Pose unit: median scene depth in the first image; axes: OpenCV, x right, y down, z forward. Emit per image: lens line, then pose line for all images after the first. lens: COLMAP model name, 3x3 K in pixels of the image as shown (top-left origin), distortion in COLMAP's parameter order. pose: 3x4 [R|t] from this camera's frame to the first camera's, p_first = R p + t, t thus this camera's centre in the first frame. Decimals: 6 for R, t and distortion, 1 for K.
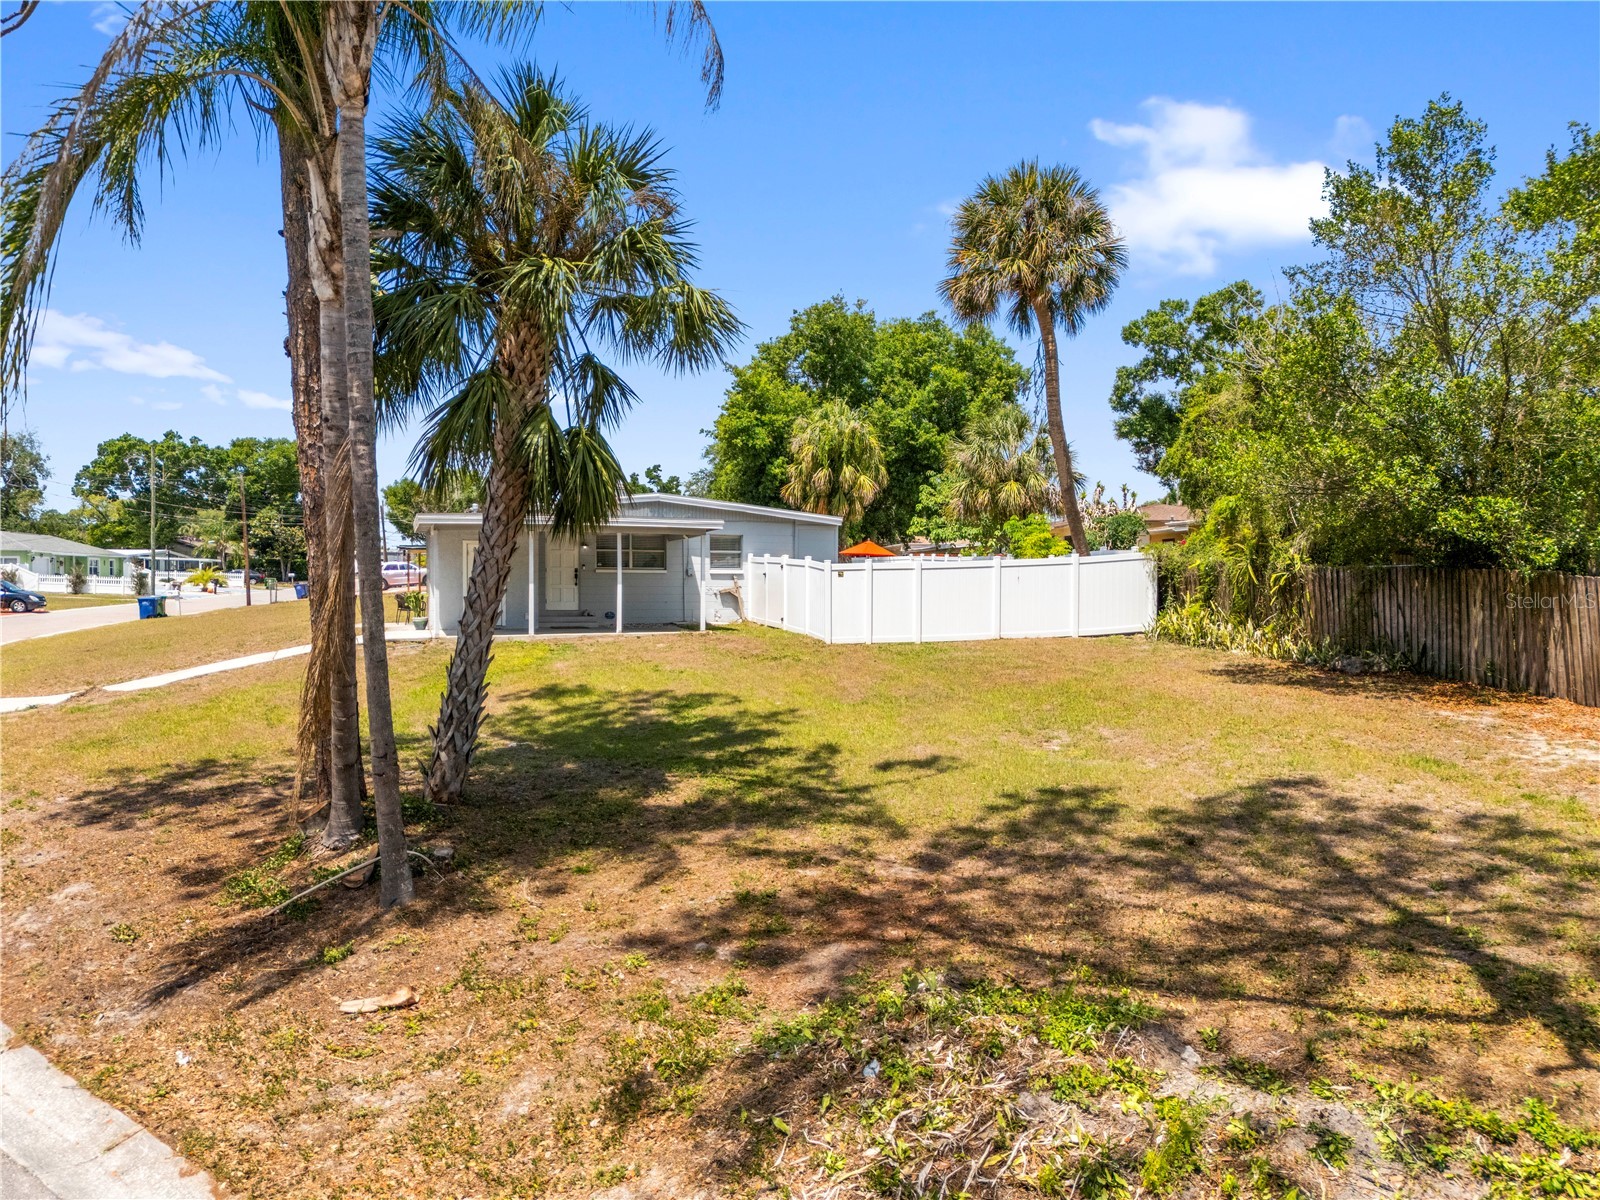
lens RADIAL K [[1172.1, 0, 795.8], [0, 1172.1, 604.1], [0, 0, 1]] dist [0.078295, -0.074284]
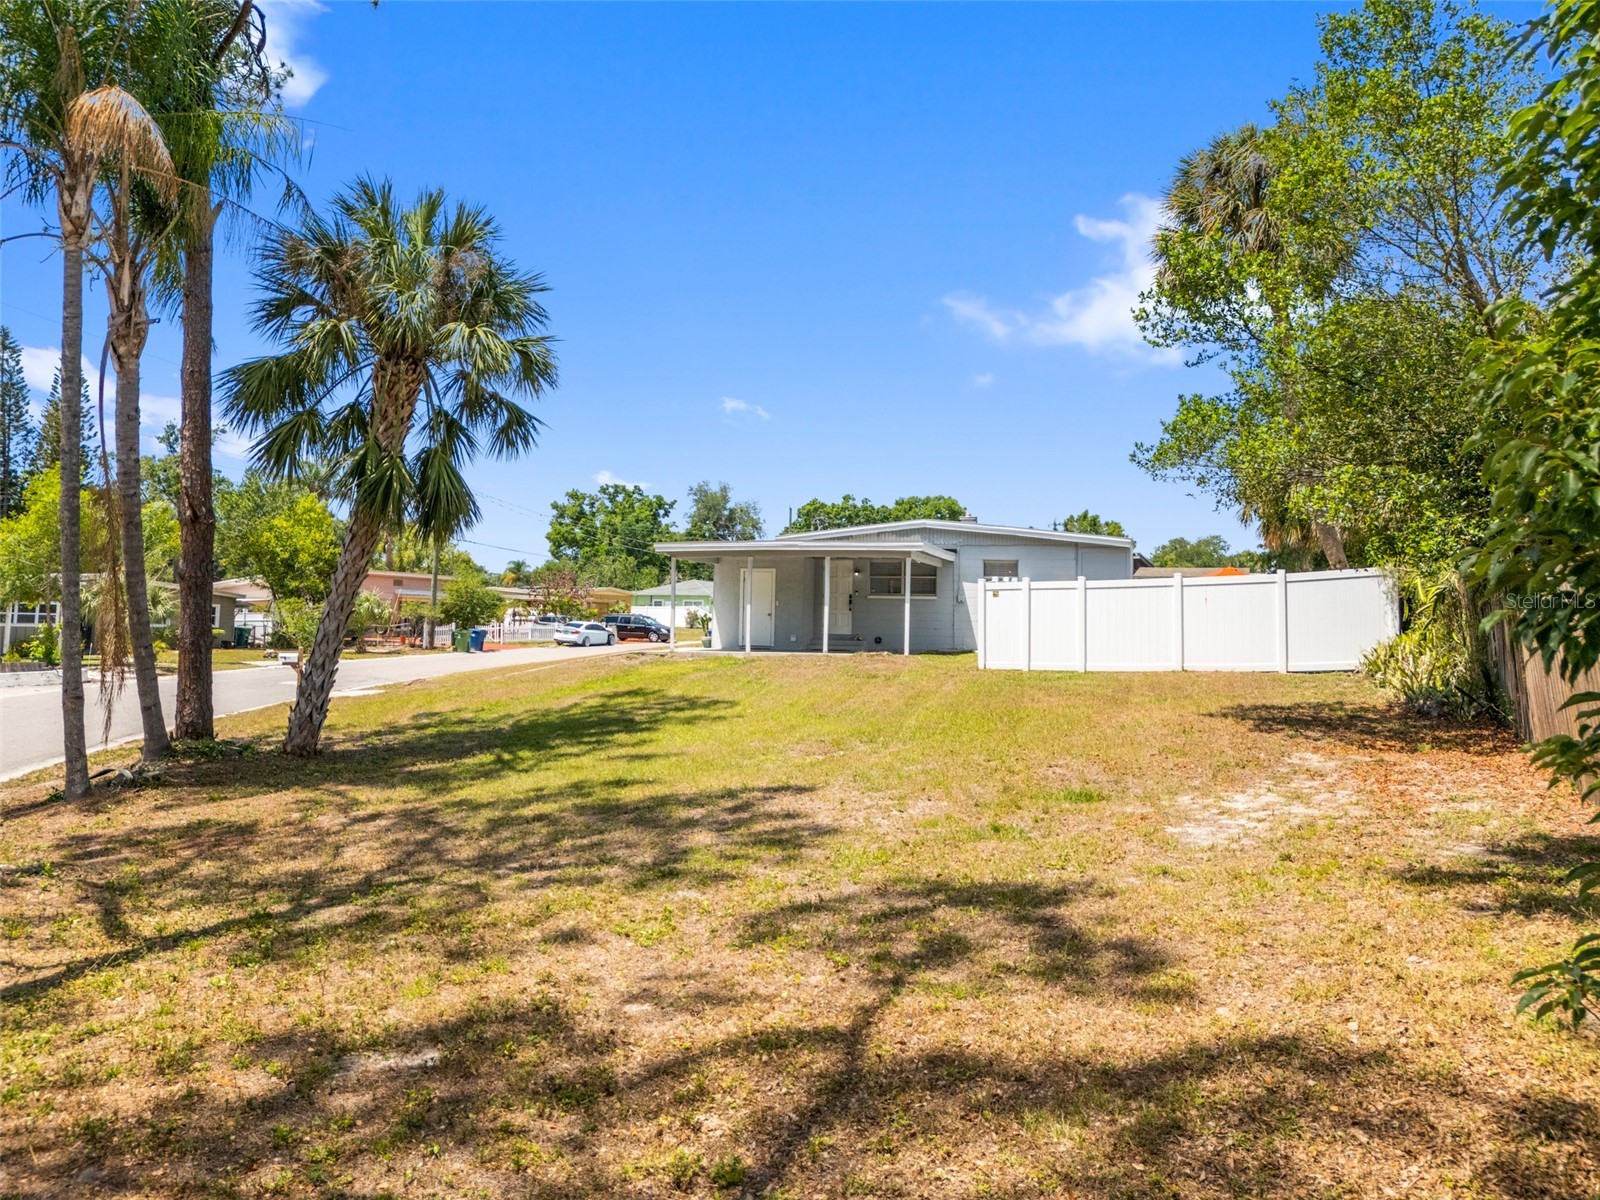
lens RADIAL K [[1172.1, 0, 795.8], [0, 1172.1, 604.1], [0, 0, 1]] dist [0.078295, -0.074284]
pose [[0.749211, 0.004448, -0.662316, 0.449619], [-0.037320, 0.998672, -0.035510, 0.016606], [0.661279, 0.051322, 0.748382, 0.181321]]
